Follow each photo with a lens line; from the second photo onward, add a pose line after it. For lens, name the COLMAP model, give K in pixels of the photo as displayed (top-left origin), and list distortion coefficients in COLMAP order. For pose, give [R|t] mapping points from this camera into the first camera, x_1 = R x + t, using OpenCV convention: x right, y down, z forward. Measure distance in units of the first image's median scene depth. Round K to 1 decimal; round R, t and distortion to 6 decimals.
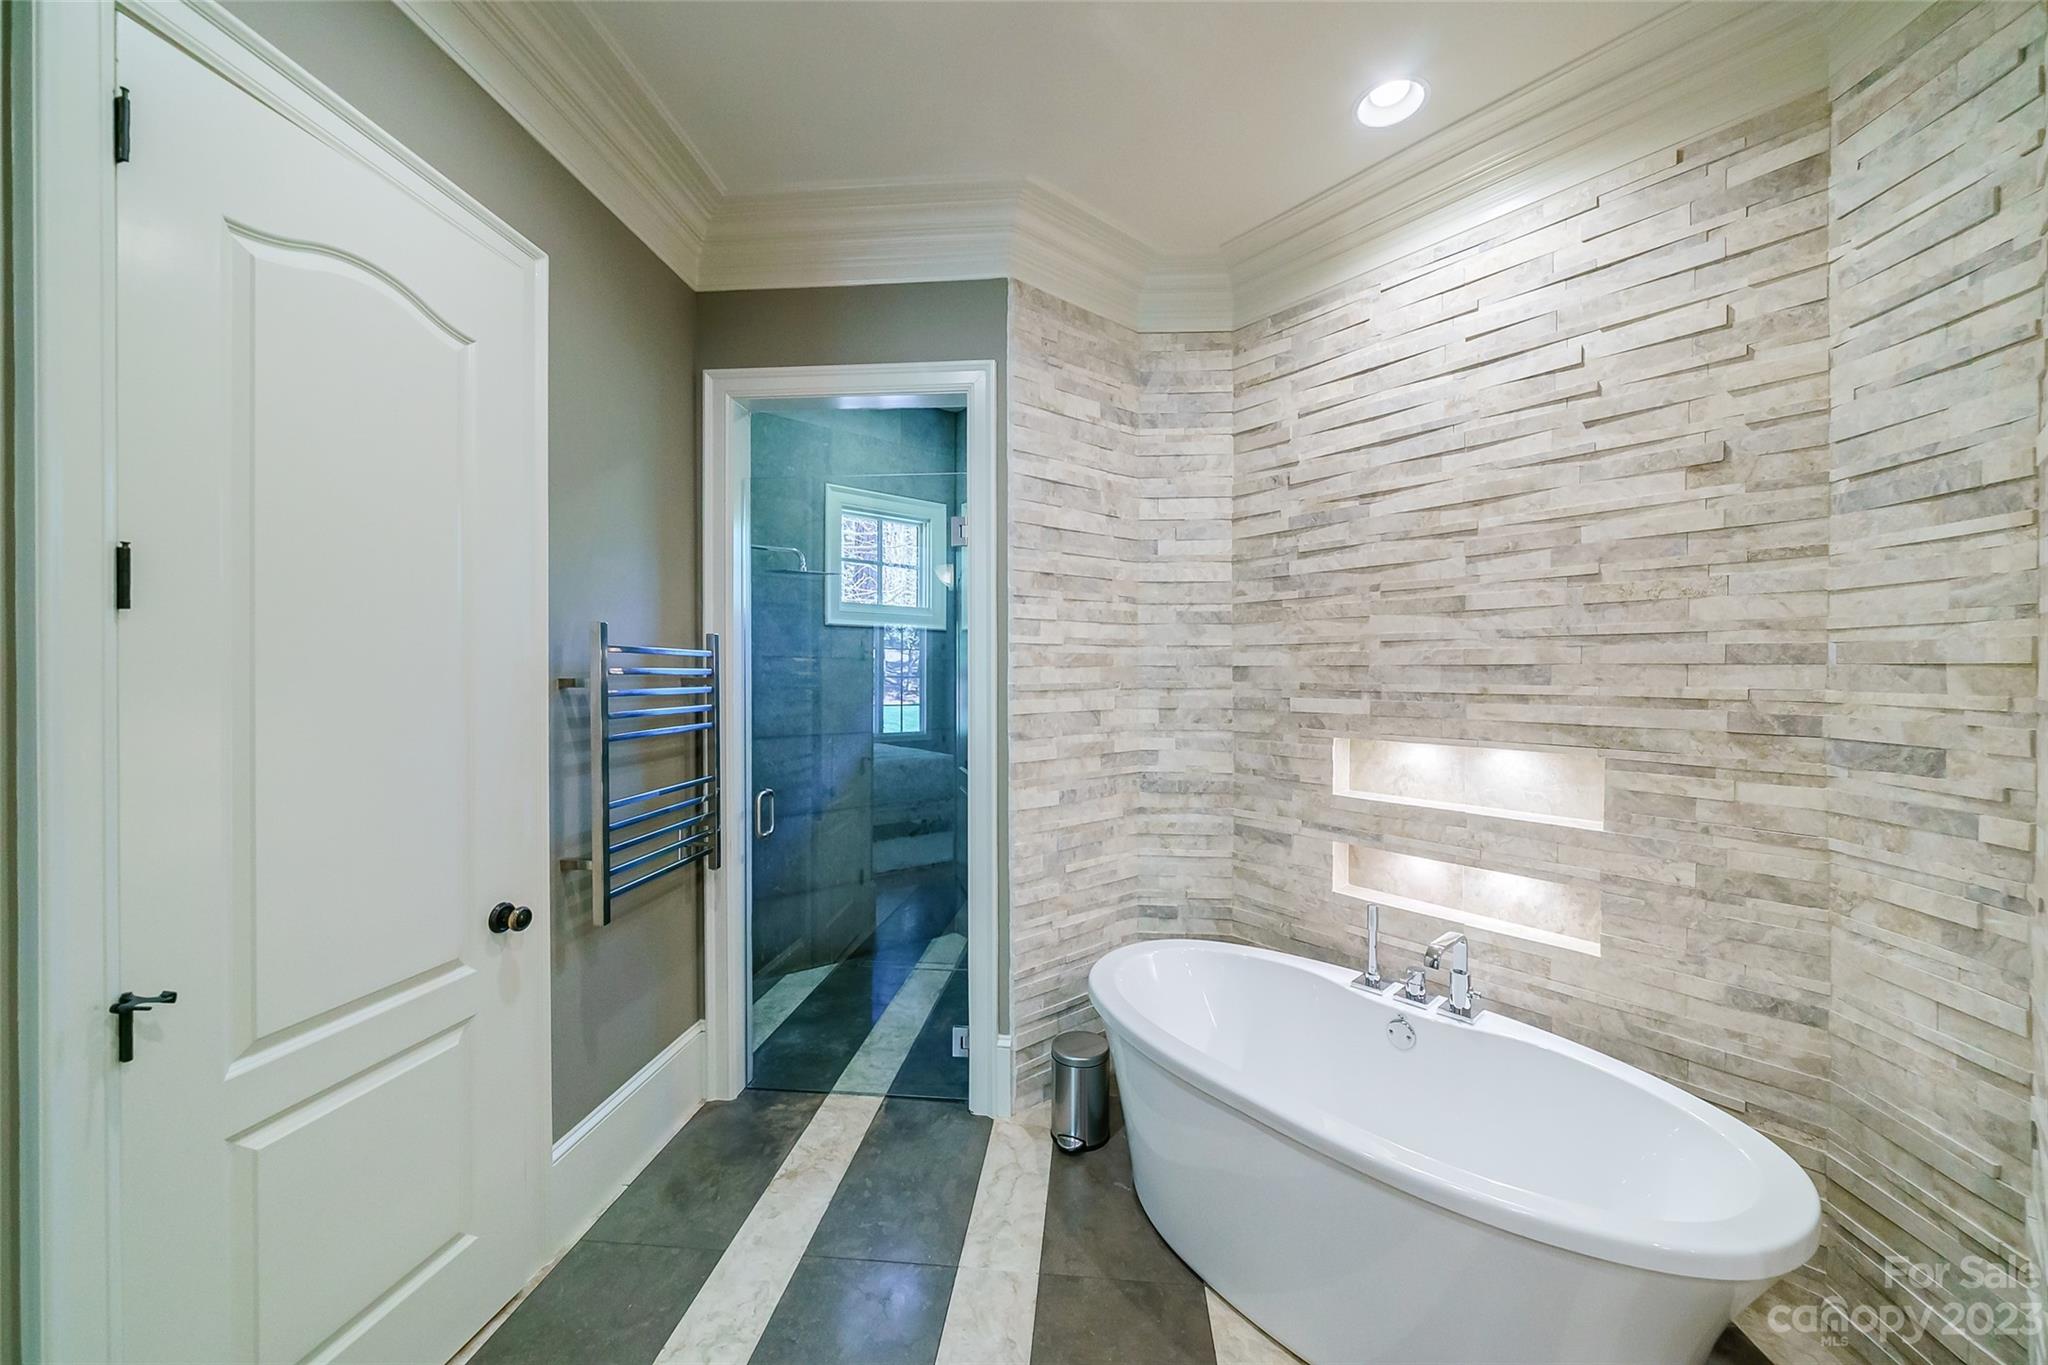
lens RADIAL K [[748.0, 0, 1032.5], [0, 748.0, 681.6], [0, 0, 1]] dist [-0.001311, -0.000035]
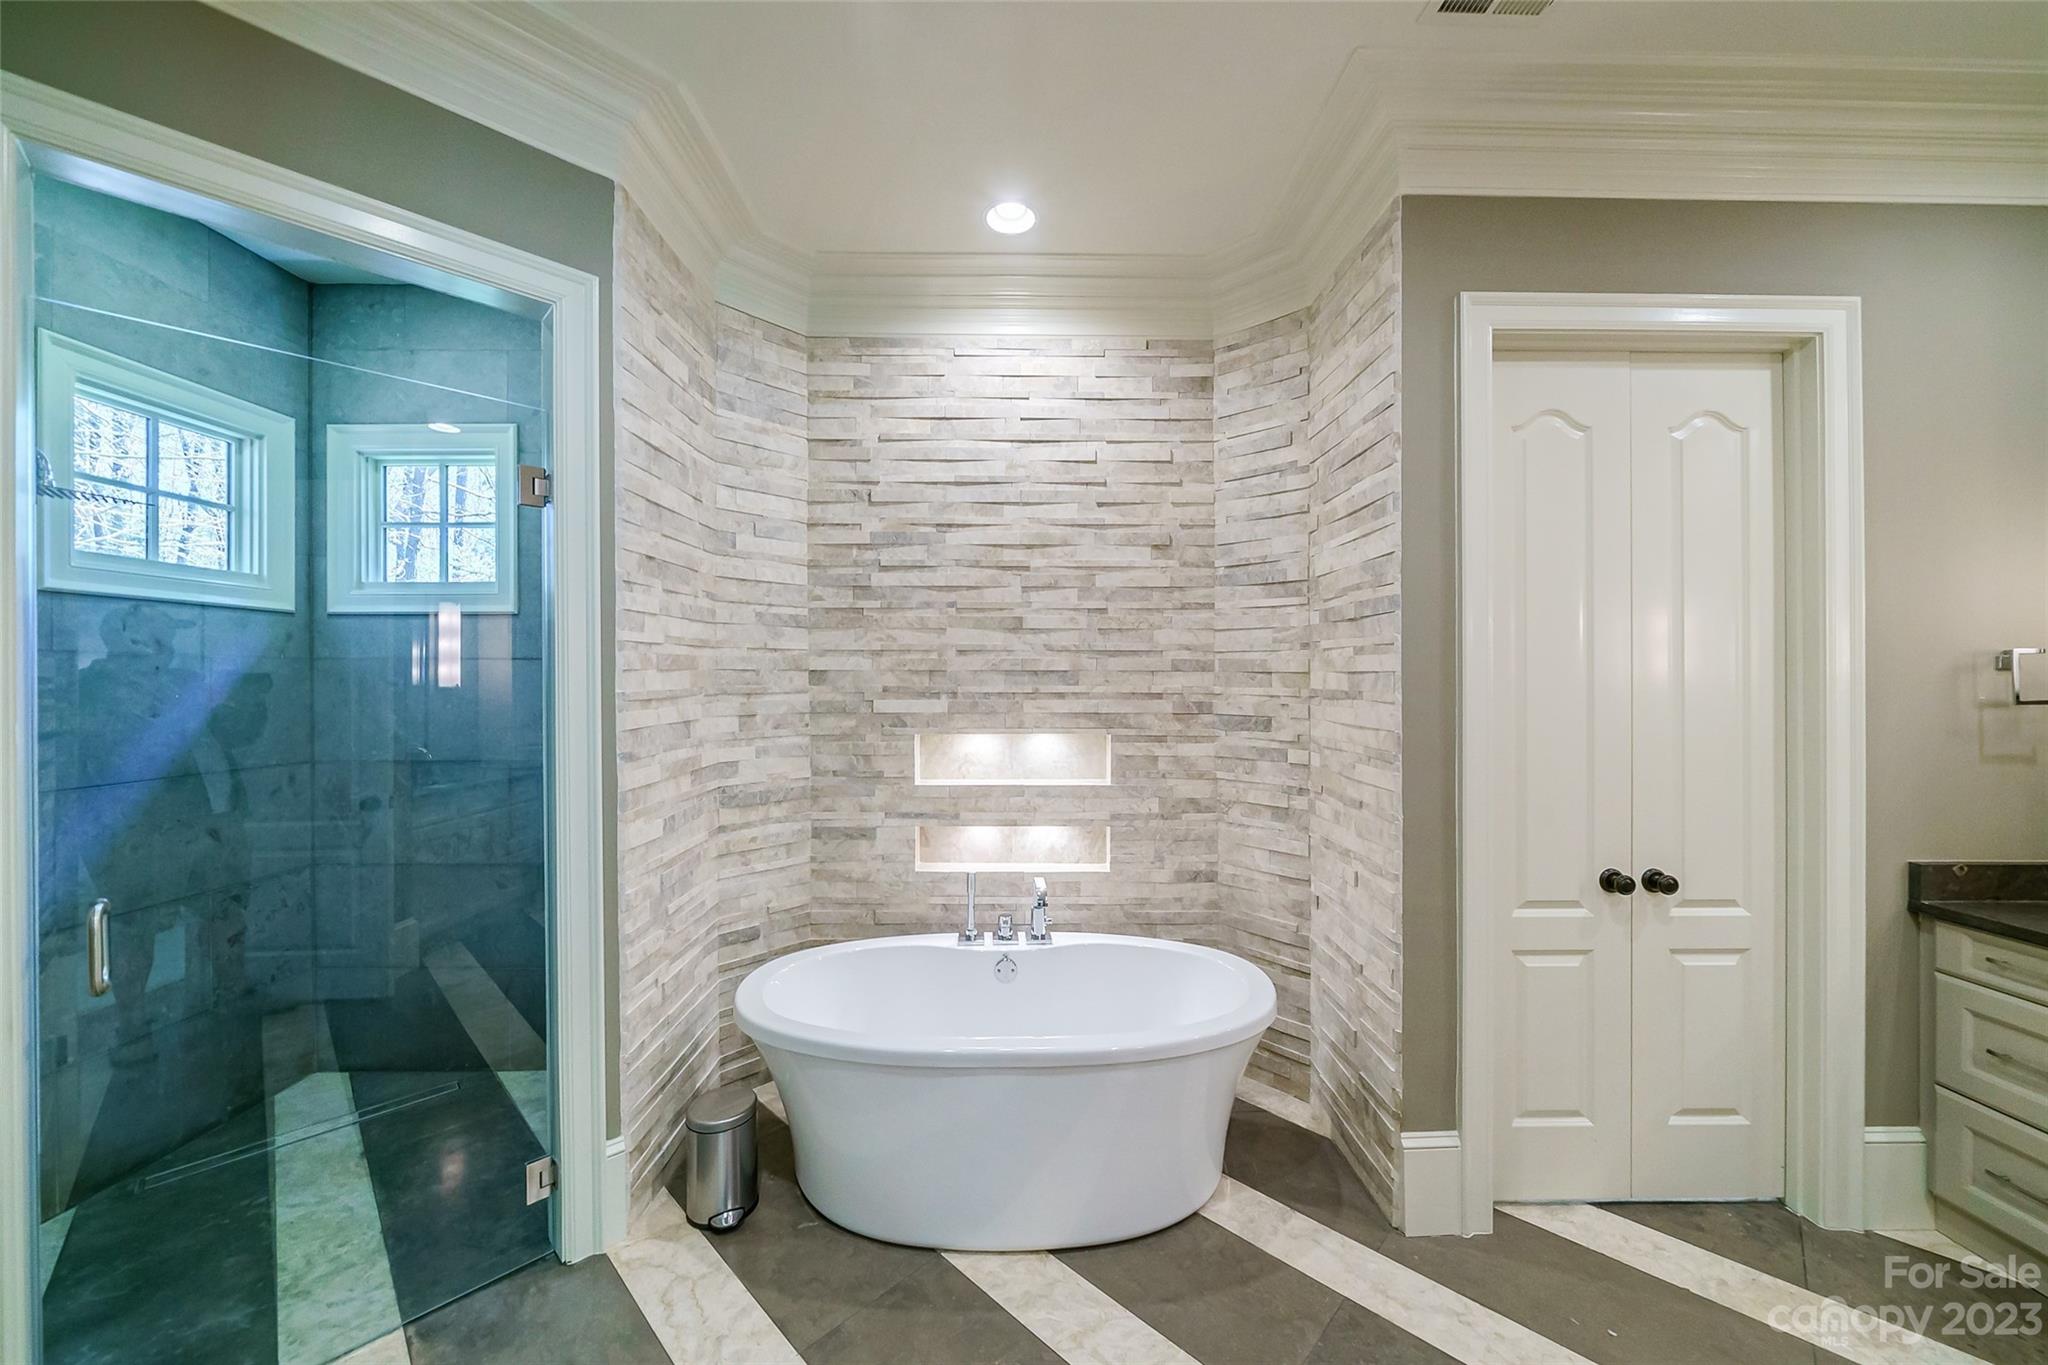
lens RADIAL K [[748.0, 0, 1028.7], [0, 748.0, 677.8], [0, 0, 1]] dist [-0.001311, -0.000035]
pose [[0.626571, -0.003983, 0.779355, -0.402217], [0.009842, 0.999948, -0.002803, -0.005758], [-0.779303, 0.009427, 0.626577, 0.175354]]
